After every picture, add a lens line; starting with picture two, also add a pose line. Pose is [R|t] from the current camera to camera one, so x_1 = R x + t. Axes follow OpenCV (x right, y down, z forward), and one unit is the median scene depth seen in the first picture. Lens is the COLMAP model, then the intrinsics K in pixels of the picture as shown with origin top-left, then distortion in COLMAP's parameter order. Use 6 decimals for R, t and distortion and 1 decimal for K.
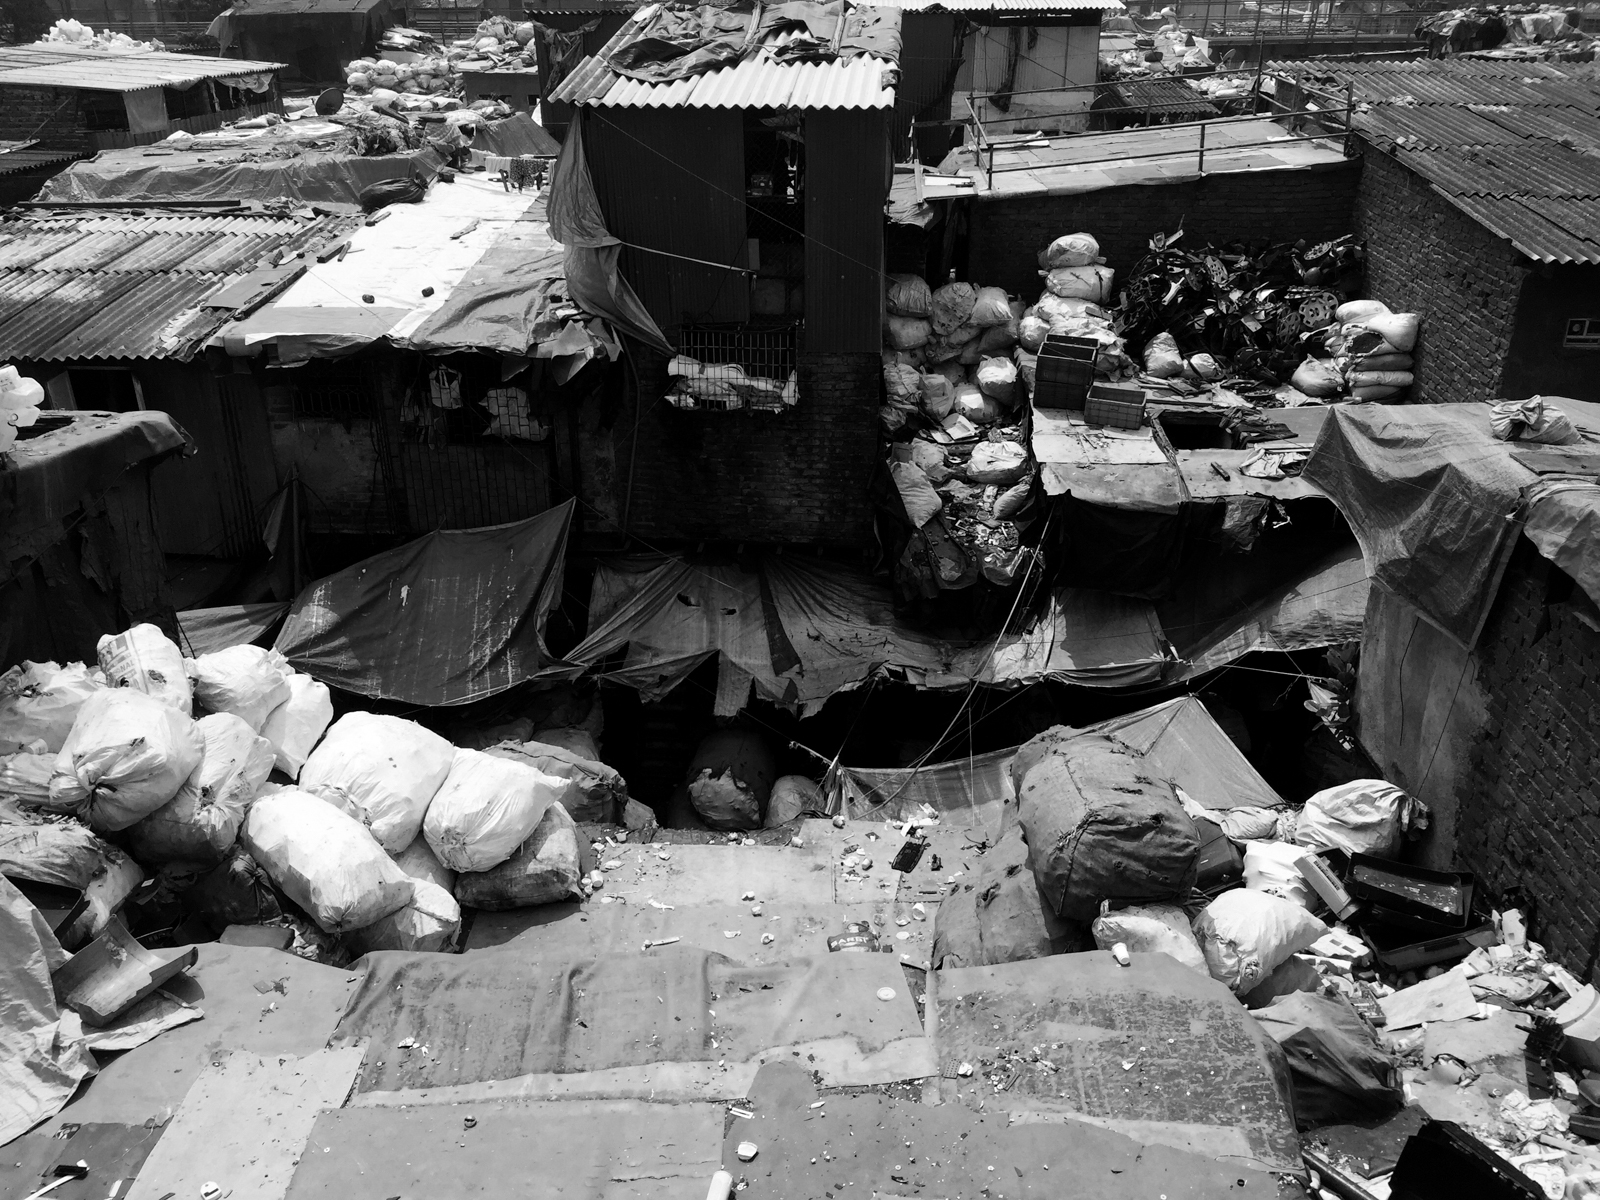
lens RADIAL K [[1358.2, 0, 820.6], [0, 1358.2, 597.6], [0, 0, 1]] dist [0.086589, -0.119720]
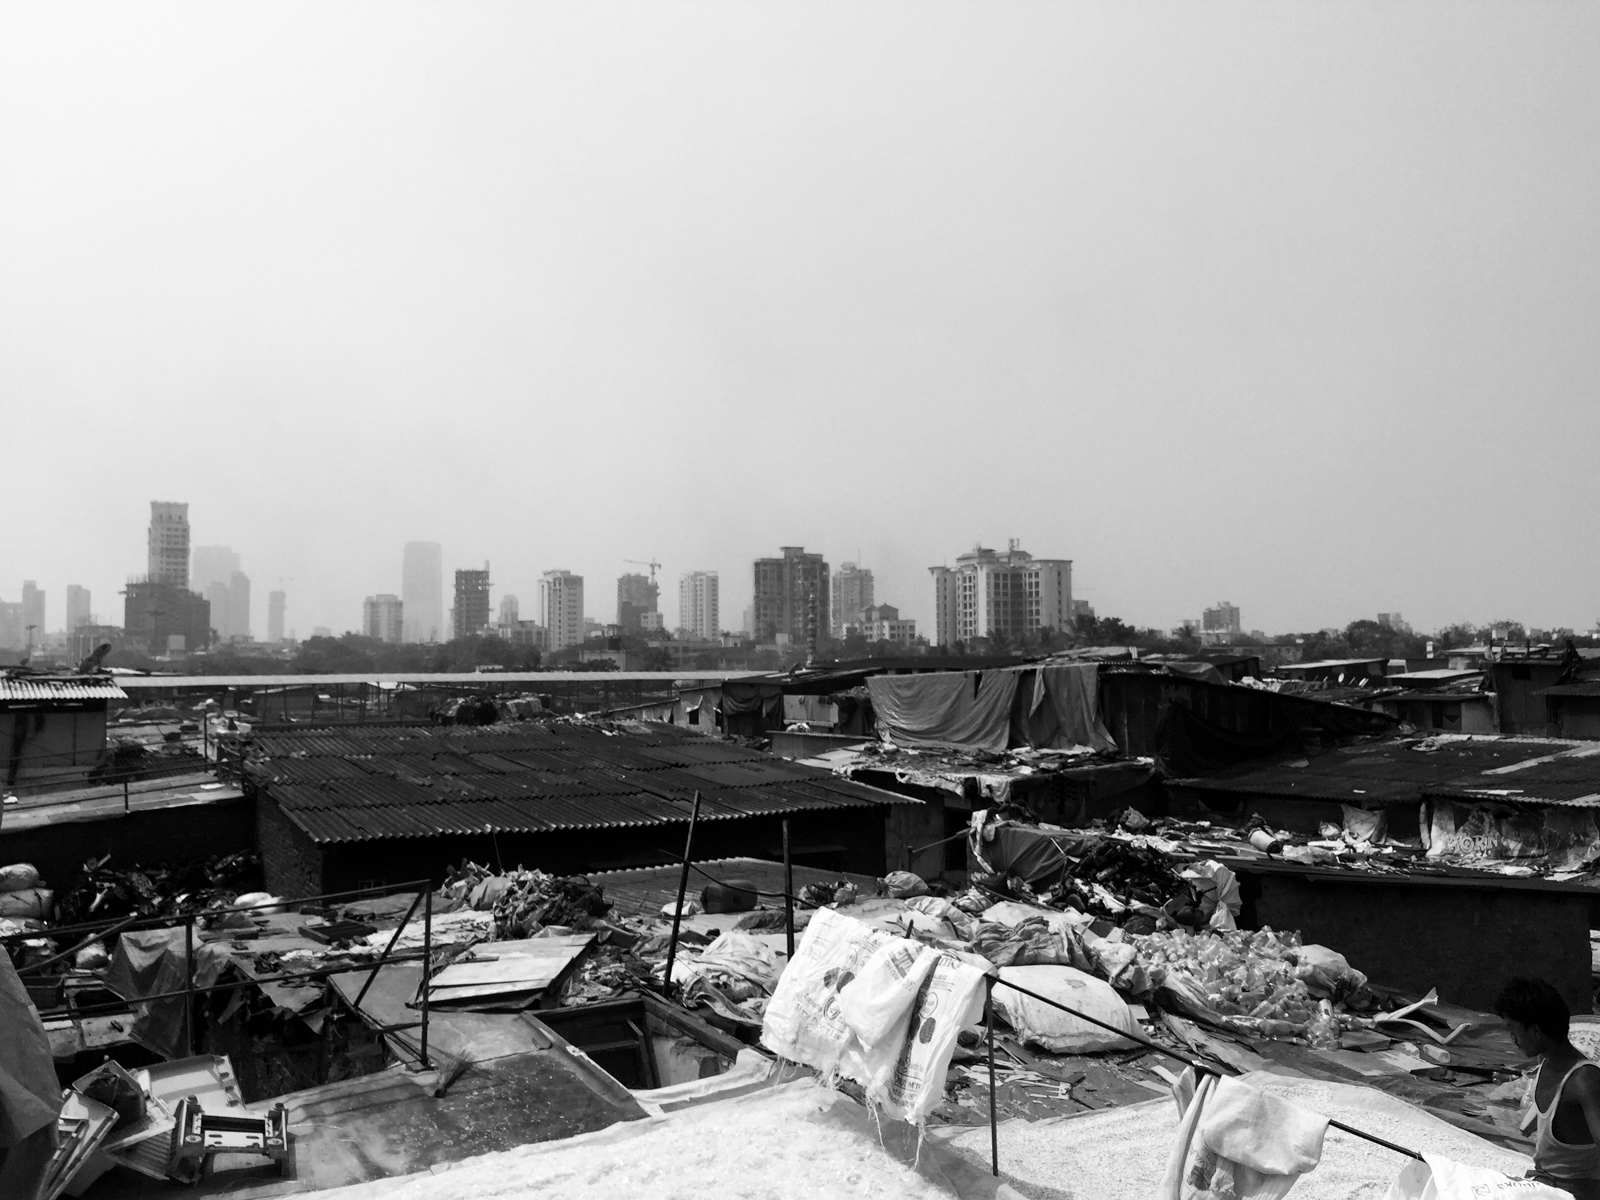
lens RADIAL K [[1377.5, 0, 793.0], [0, 1377.5, 603.3], [0, 0, 1]] dist [0.100492, -0.145842]
pose [[0.837891, 0.025938, 0.545220, 0.078490], [0.226229, 0.892536, -0.390129, 0.158973], [-0.496748, 0.450230, 0.741980, -0.343839]]
